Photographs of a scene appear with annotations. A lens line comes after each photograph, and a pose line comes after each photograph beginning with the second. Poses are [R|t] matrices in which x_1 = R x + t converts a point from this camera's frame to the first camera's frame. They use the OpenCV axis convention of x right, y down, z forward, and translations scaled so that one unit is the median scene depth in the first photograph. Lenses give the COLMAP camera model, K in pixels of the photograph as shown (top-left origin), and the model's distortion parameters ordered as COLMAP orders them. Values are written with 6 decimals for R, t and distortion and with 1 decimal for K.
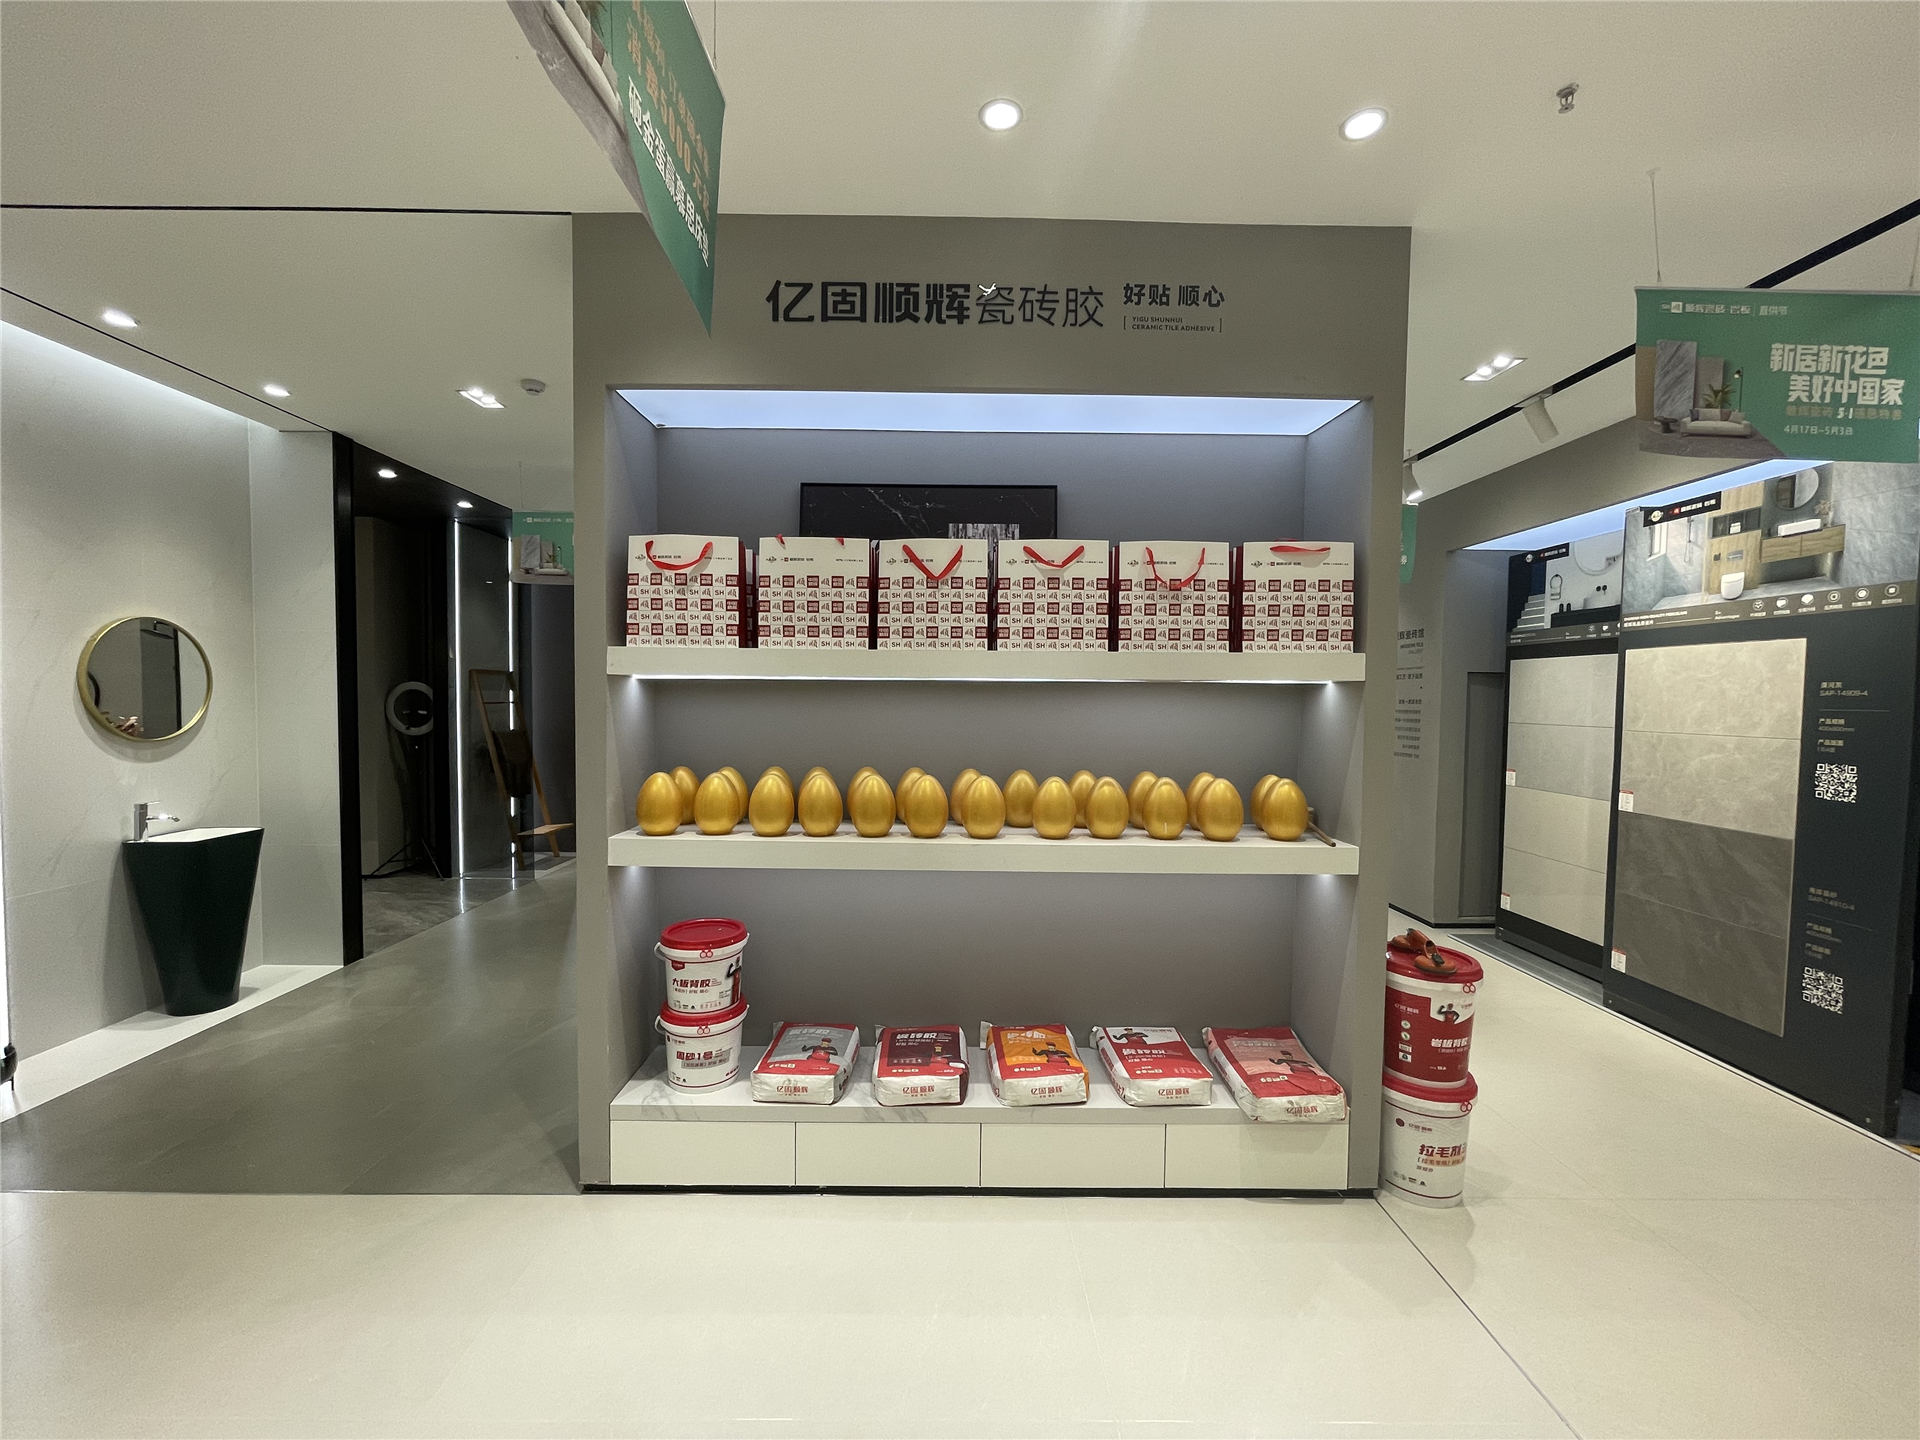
lens RADIAL K [[778.5, 0, 949.3], [0, 778.5, 726.5], [0, 0, 1]] dist [-0.000282, -0.000123]
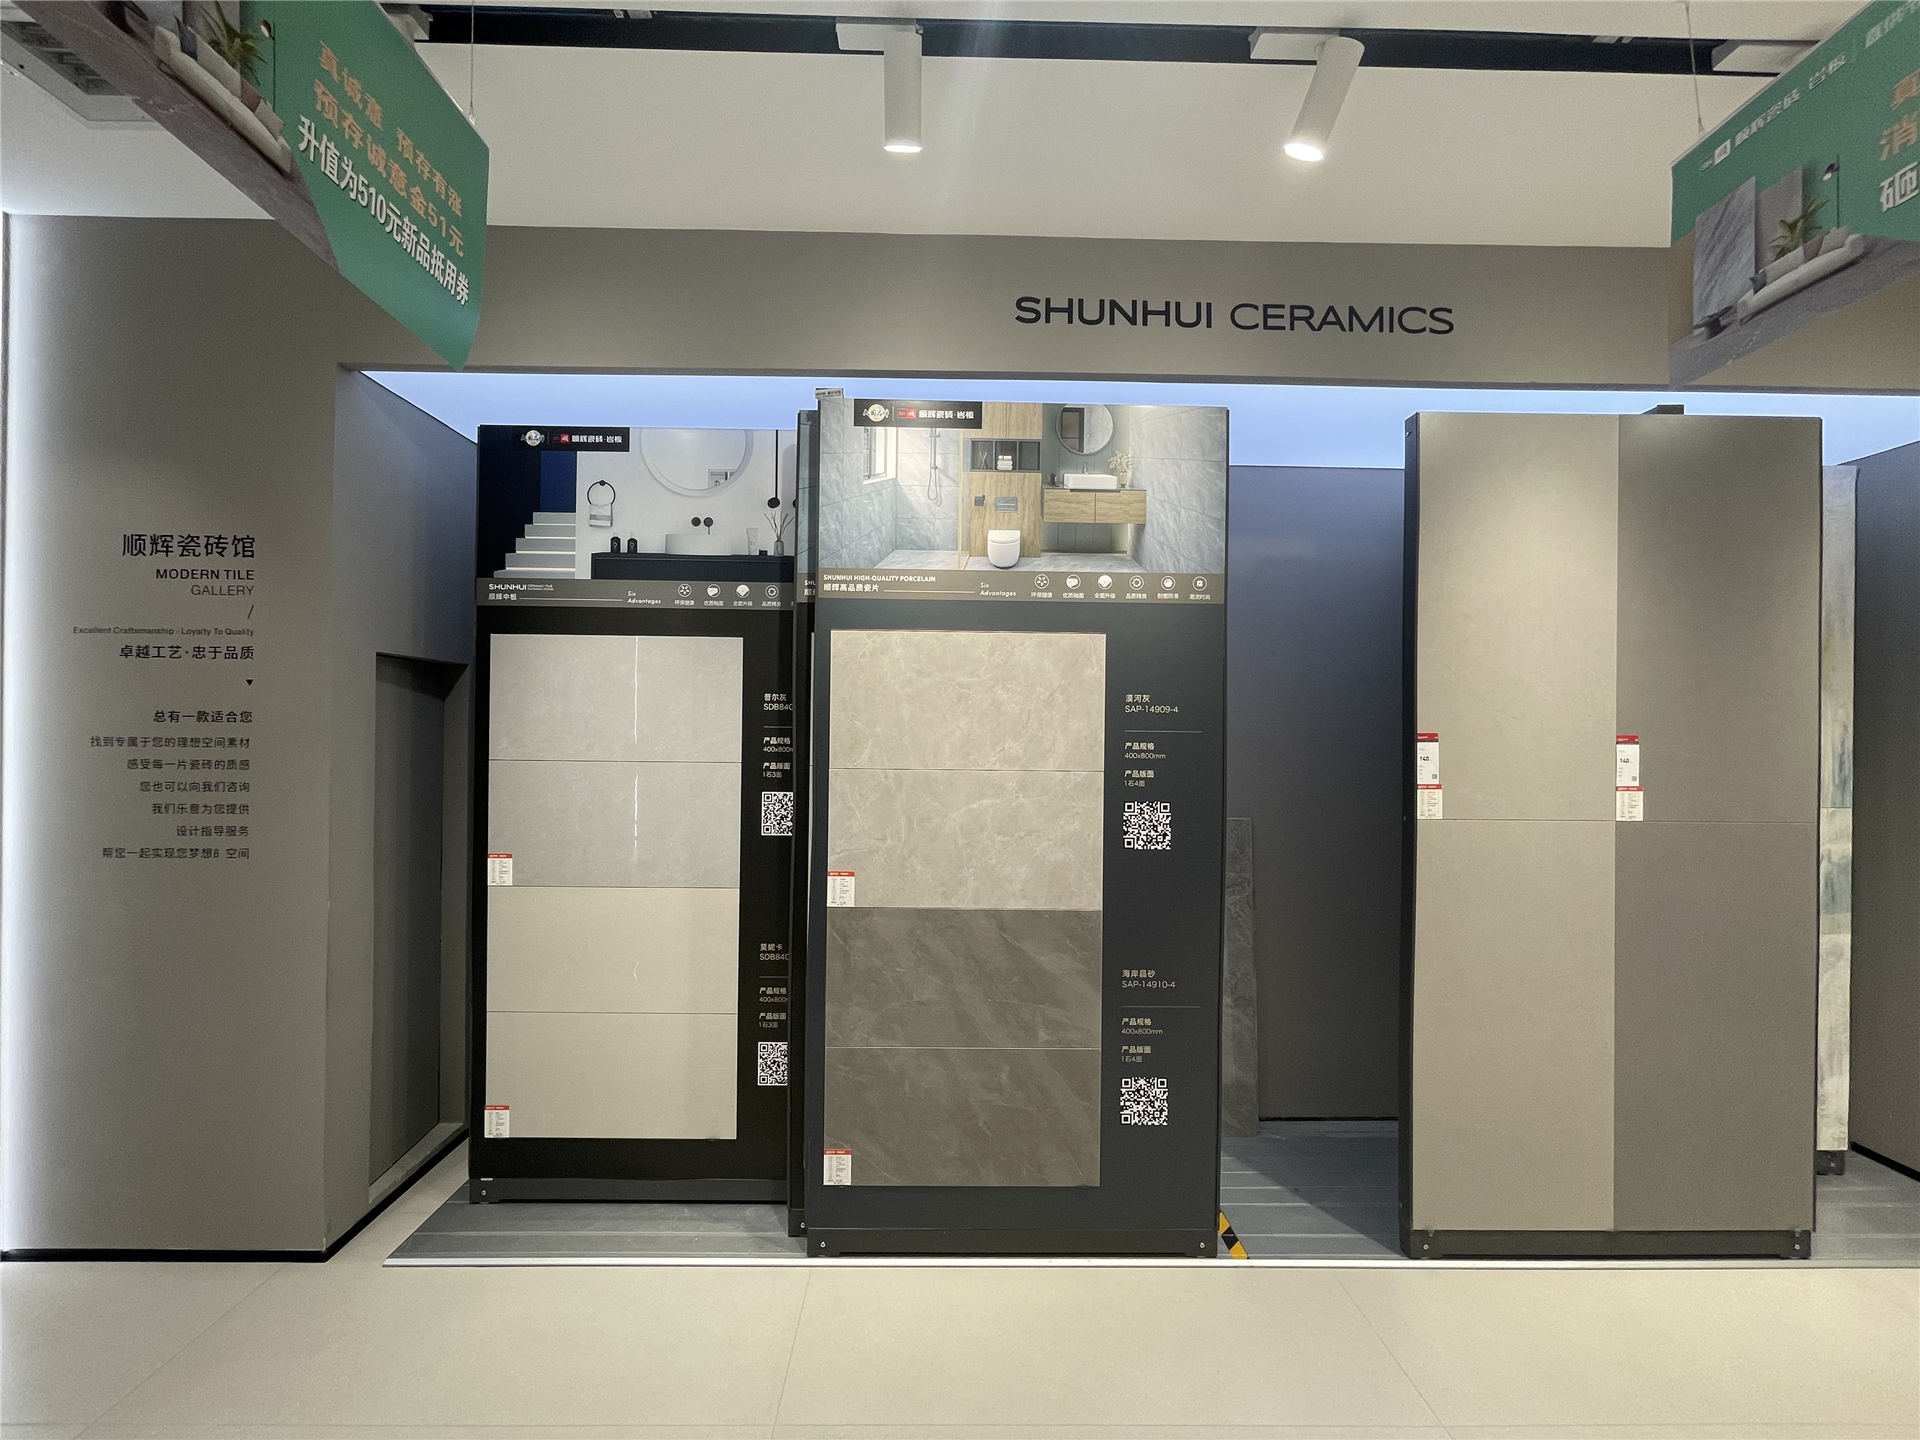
lens RADIAL K [[778.5, 0, 949.3], [0, 778.5, 726.5], [0, 0, 1]] dist [-0.000282, -0.000123]
pose [[-0.003226, -0.010025, 0.999945, 0.364376], [0.027876, 0.999560, 0.010111, -0.037739], [-0.999606, 0.027907, -0.002945, 1.157799]]
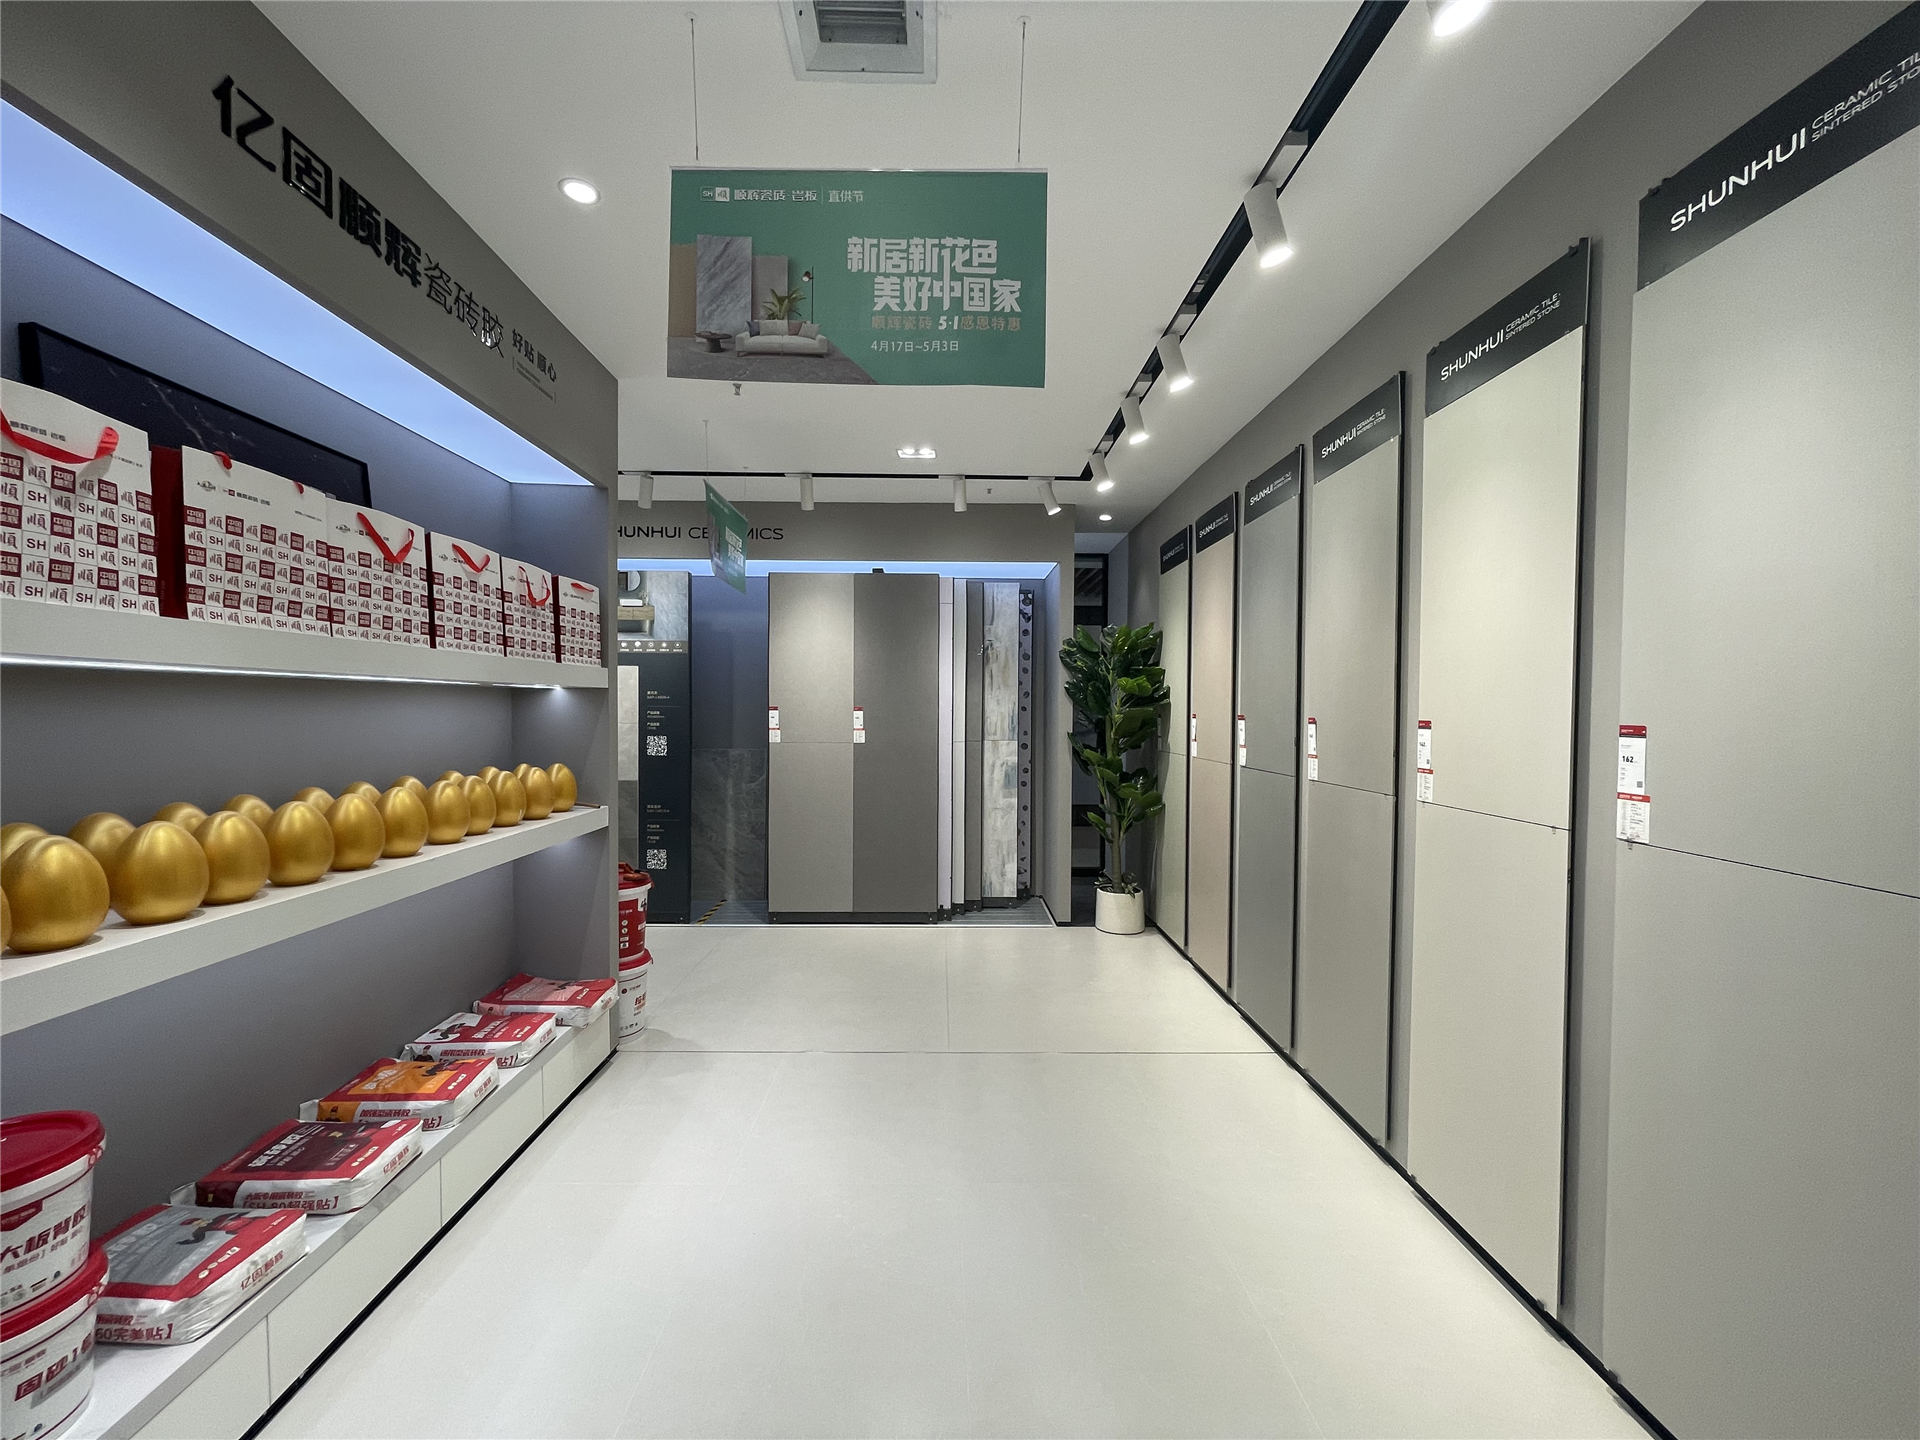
lens RADIAL K [[778.5, 0, 949.3], [0, 778.5, 726.5], [0, 0, 1]] dist [-0.000282, -0.000123]
pose [[-0.004852, -0.033252, 0.999435, -0.688541], [0.032321, 0.998920, 0.033392, -0.012011], [-0.999466, 0.032465, -0.003772, 0.301646]]
